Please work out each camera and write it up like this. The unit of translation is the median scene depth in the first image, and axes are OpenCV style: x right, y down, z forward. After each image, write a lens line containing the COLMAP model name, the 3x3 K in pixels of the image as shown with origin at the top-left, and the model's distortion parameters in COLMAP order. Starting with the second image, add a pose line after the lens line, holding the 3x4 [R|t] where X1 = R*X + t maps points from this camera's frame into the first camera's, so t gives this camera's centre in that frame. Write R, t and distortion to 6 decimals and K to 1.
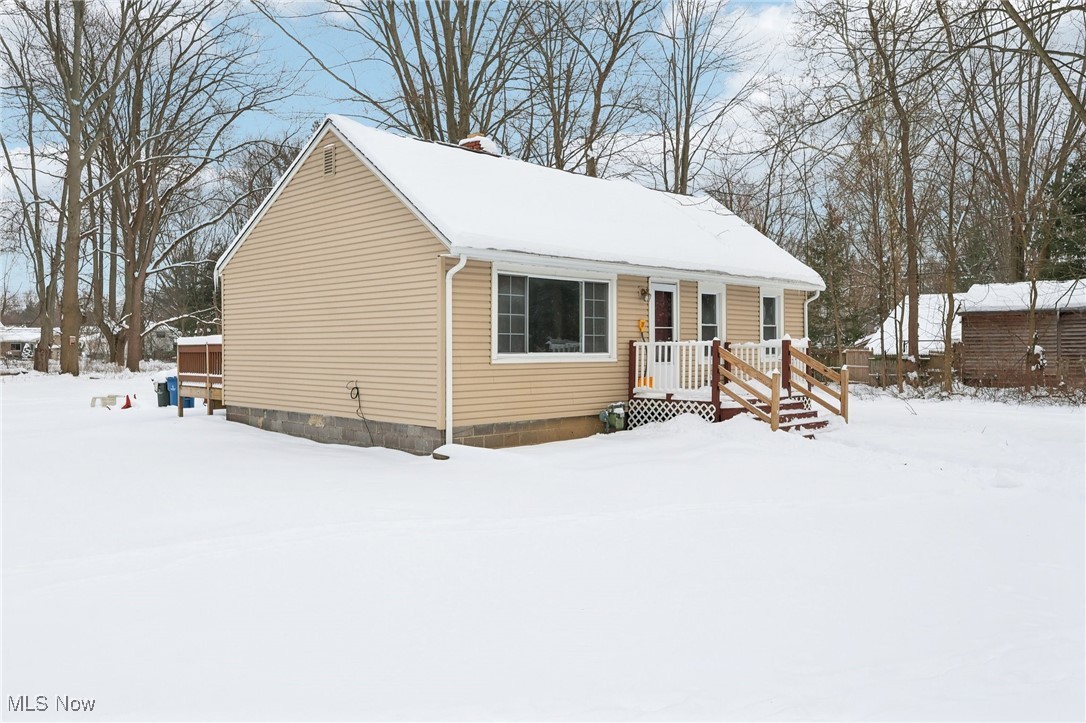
lens RADIAL K [[871.9, 0, 537.3], [0, 871.9, 360.2], [0, 0, 1]] dist [0.010190, 0.007429]
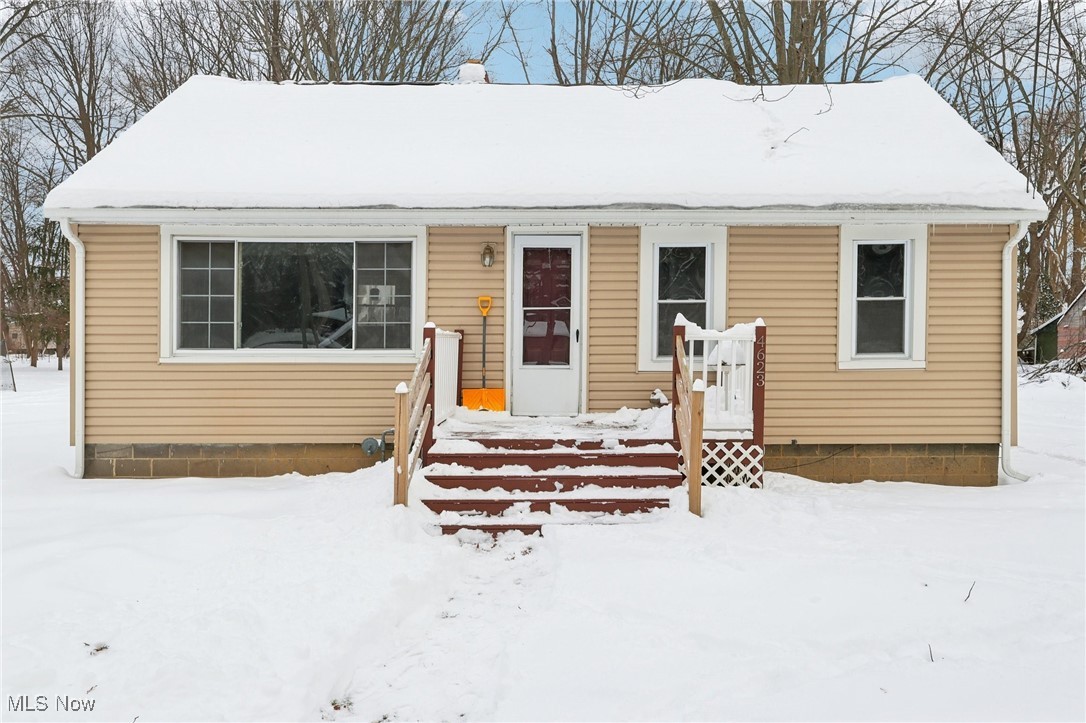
lens RADIAL K [[811.2, 0, 538.8], [0, 811.2, 364.6], [0, 0, 1]] dist [0.015913, 0.000468]
pose [[0.703944, 0.017738, -0.710034, 0.596878], [-0.010270, 0.999838, 0.014797, -0.007255], [0.710182, -0.003124, 0.704012, 0.664683]]
